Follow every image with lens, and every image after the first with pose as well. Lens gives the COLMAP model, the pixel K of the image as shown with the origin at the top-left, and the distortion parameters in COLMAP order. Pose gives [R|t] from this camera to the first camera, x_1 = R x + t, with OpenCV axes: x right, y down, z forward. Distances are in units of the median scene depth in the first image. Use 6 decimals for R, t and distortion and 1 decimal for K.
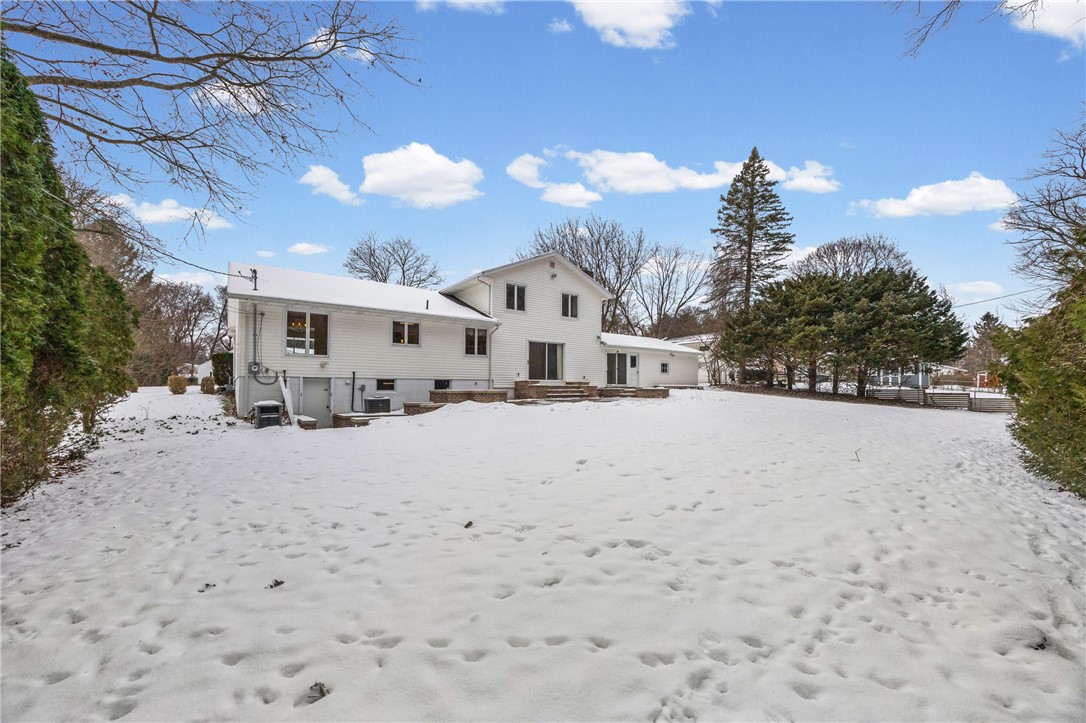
lens RADIAL K [[427.7, 0, 524.5], [0, 427.7, 365.5], [0, 0, 1]] dist [0.001771, 0.000087]
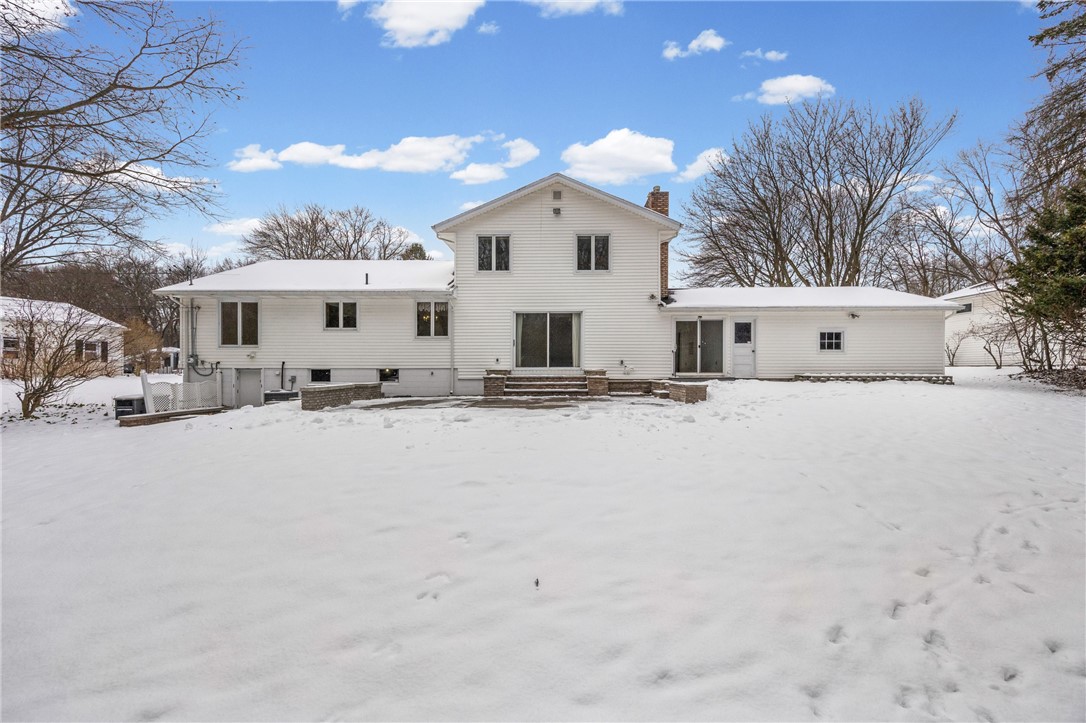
lens RADIAL K [[427.7, 0, 524.5], [0, 427.7, 365.5], [0, 0, 1]] dist [0.001771, 0.000087]
pose [[0.803208, -0.006891, -0.595659, 0.450936], [0.032183, 0.998975, 0.031841, 0.008071], [0.594829, -0.044746, 0.802606, 0.452060]]
